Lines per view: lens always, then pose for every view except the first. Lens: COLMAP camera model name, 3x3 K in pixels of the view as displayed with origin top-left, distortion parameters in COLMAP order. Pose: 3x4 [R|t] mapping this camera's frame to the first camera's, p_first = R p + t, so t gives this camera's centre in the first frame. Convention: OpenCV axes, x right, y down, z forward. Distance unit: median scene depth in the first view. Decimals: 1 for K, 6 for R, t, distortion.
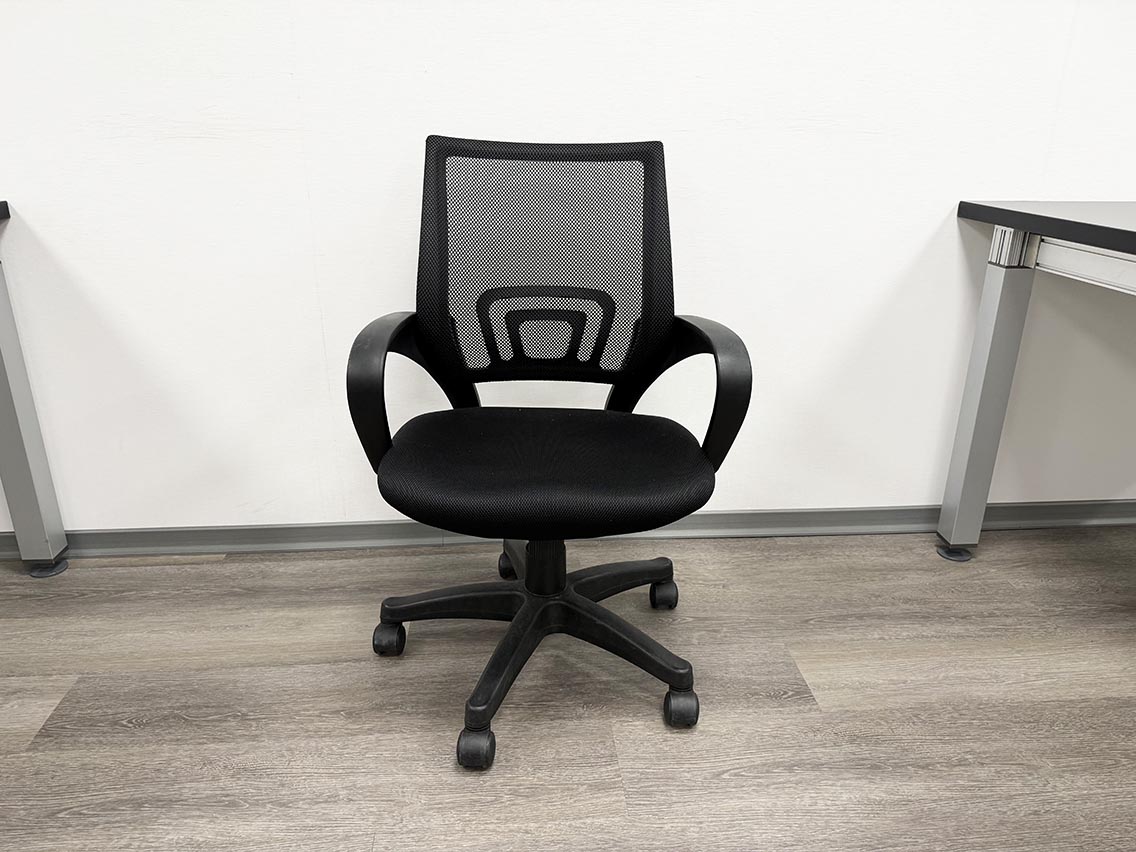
lens RADIAL K [[796.2, 0, 565.1], [0, 796.2, 422.4], [0, 0, 1]] dist [-0.001445, -0.013313]
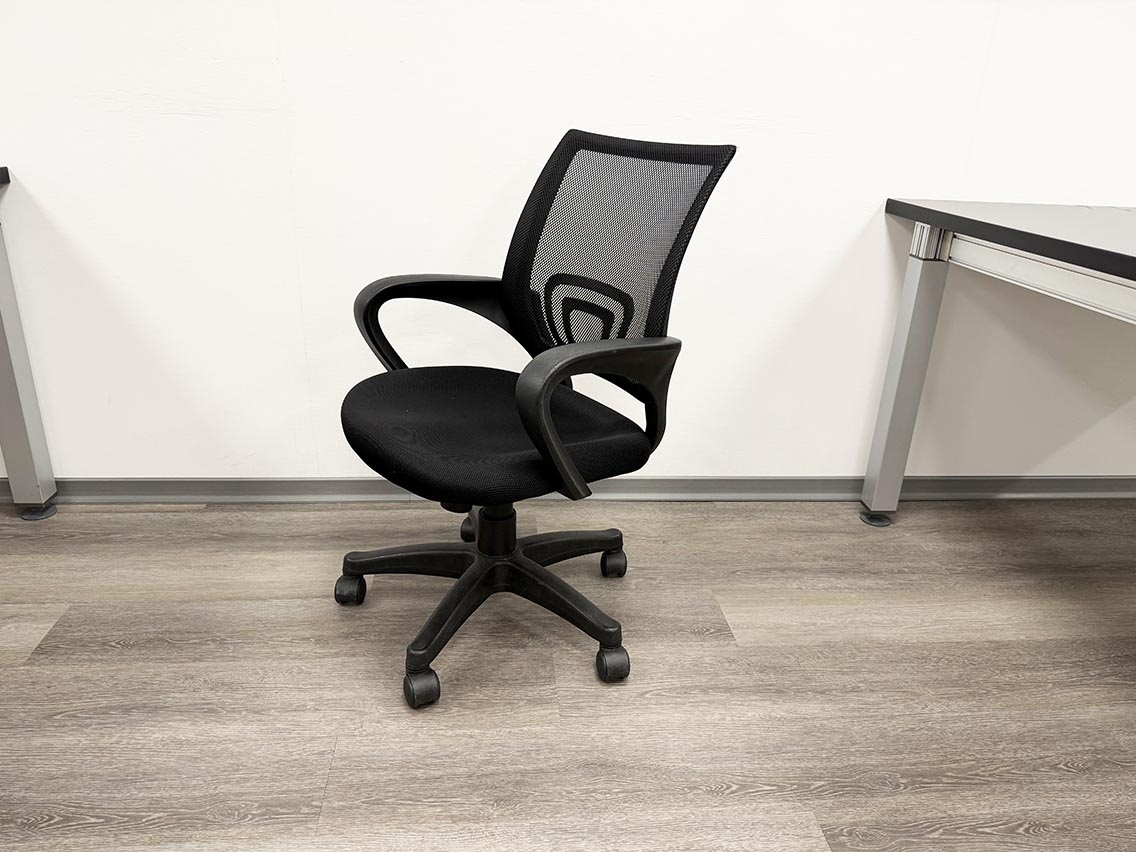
lens RADIAL K [[796.2, 0, 568.4], [0, 796.2, 423.3], [0, 0, 1]] dist [-0.001445, -0.013313]
pose [[0.999176, 0.027119, 0.030200, 0.033111], [-0.027673, 0.999453, 0.018096, 0.028201], [-0.029693, -0.018917, 0.999380, -0.105071]]
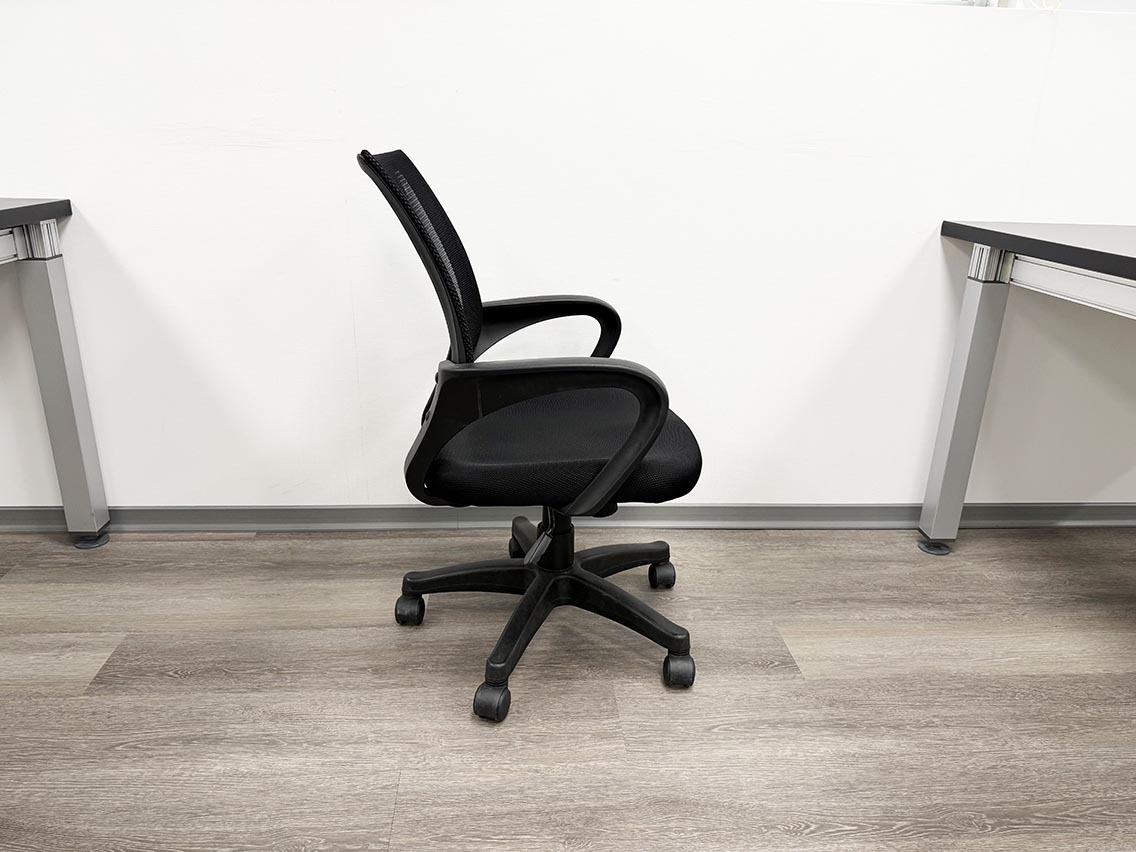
lens RADIAL K [[796.2, 0, 565.2], [0, 796.2, 425.4], [0, 0, 1]] dist [-0.001445, -0.013313]
pose [[0.999718, 0.023737, -0.000882, -0.013708], [-0.023747, 0.999615, -0.014335, 0.032193], [0.000541, 0.014352, 0.999897, -0.092041]]
